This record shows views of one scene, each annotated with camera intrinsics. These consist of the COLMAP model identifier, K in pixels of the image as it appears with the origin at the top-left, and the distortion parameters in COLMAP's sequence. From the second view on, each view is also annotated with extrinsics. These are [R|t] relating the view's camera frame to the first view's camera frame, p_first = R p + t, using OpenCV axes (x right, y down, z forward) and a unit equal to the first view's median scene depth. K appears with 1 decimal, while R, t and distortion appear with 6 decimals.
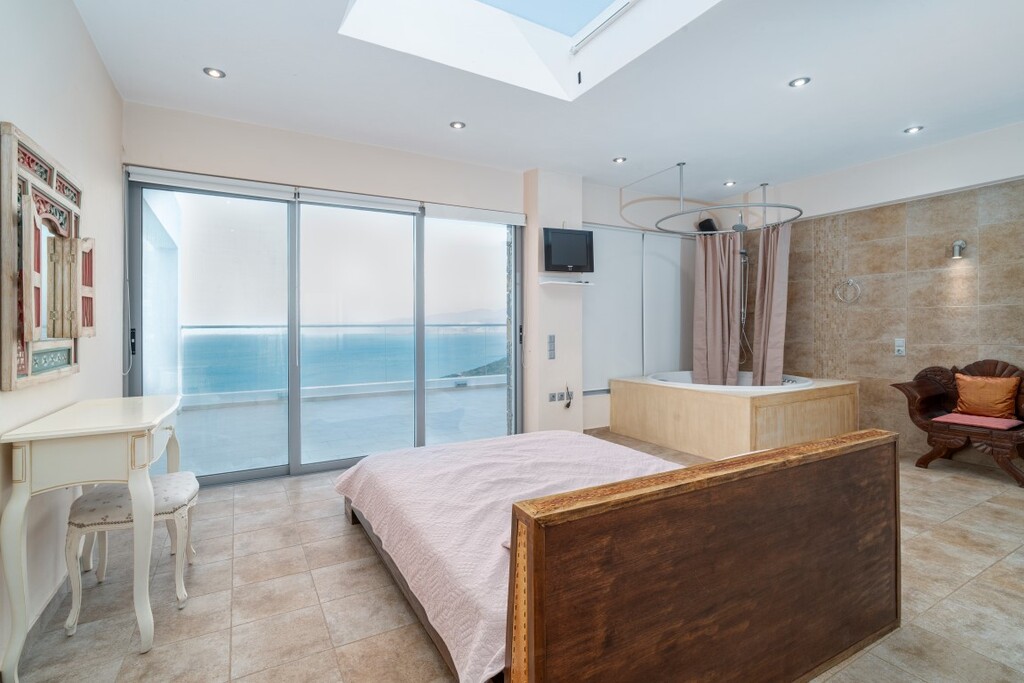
lens RADIAL K [[481.2, 0, 504.8], [0, 481.2, 324.8], [0, 0, 1]] dist [-0.011583, 0.000121]
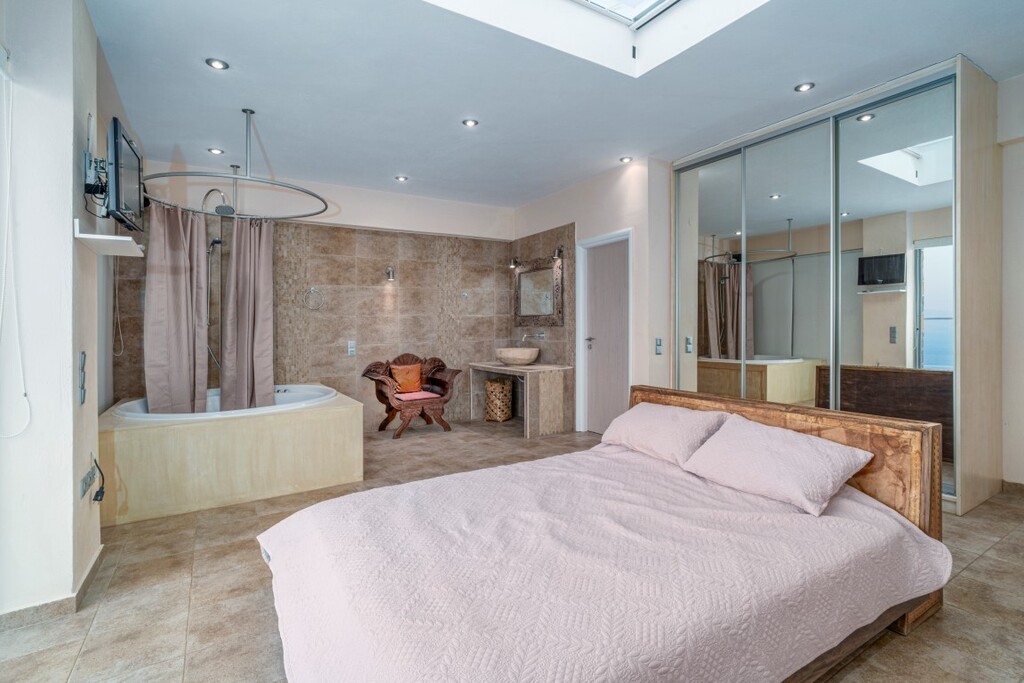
lens RADIAL K [[478.5, 0, 523.0], [0, 478.5, 330.6], [0, 0, 1]] dist [-0.003168, -0.000192]
pose [[-0.041824, -0.001243, 0.999124, -0.399684], [0.011097, 0.999937, 0.001709, 0.004948], [-0.999063, 0.011158, -0.041808, 0.636941]]
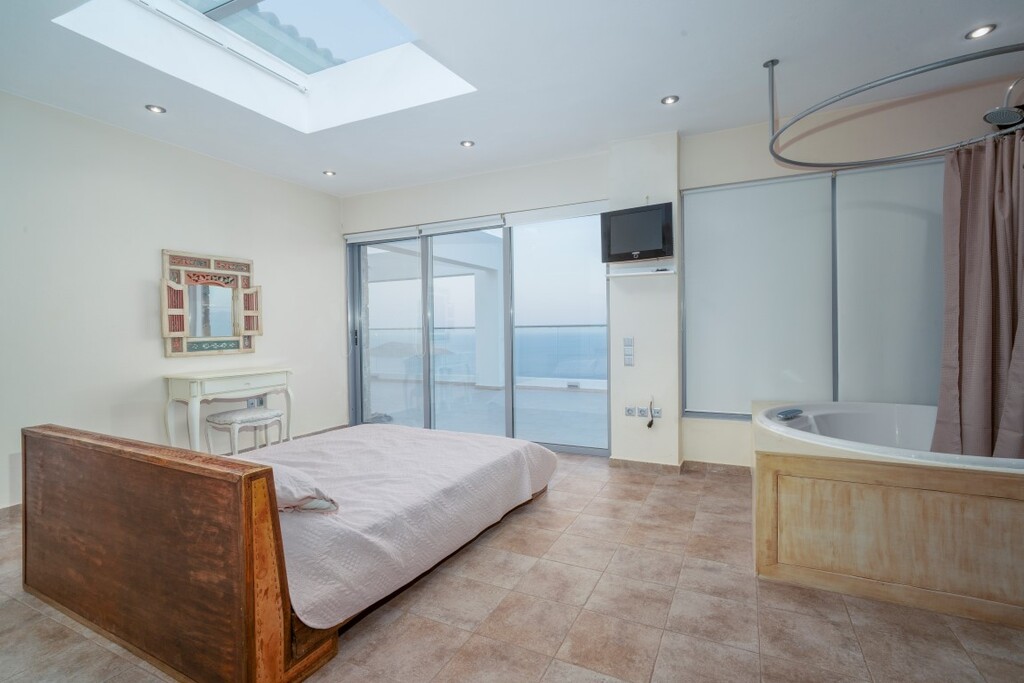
lens RADIAL K [[478.5, 0, 523.0], [0, 478.5, 330.6], [0, 0, 1]] dist [-0.003168, -0.000192]
pose [[0.563767, 0.004455, -0.825922, 0.728509], [0.012259, 0.999830, 0.013761, -0.004209], [0.825843, -0.017883, 0.563617, 0.401151]]
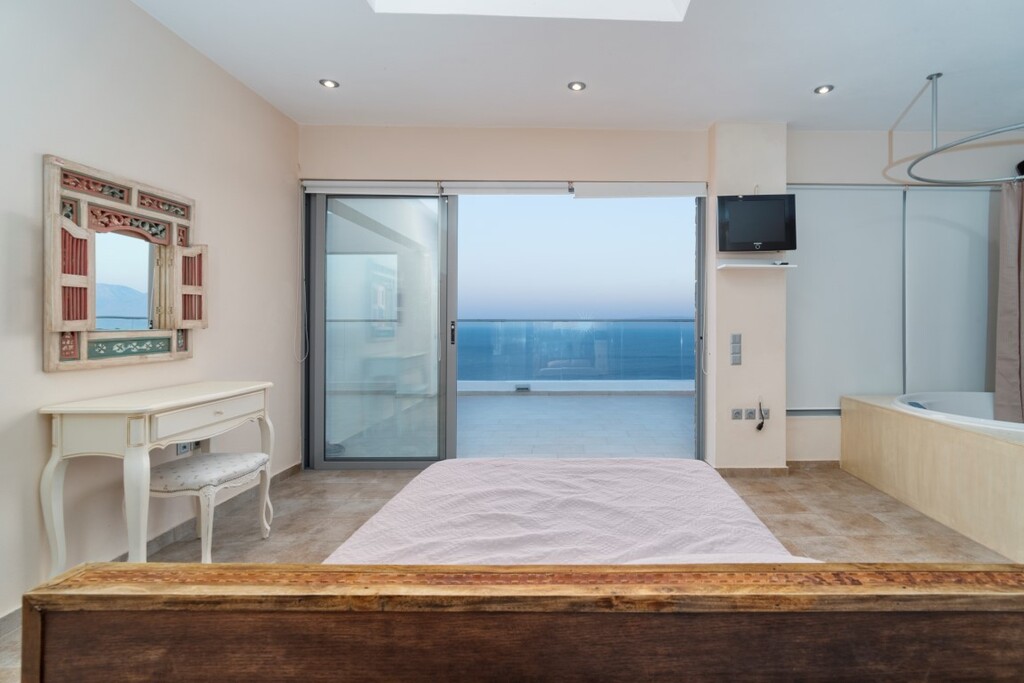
lens RADIAL K [[503.0, 0, 583.9], [0, 503.0, 316.4], [0, 0, 1]] dist [-0.010656, 0.002282]
pose [[0.882788, 0.002706, -0.469763, 0.278473], [-0.005301, 0.999977, -0.004202, -0.002058], [0.469741, 0.006200, 0.882783, 0.180798]]
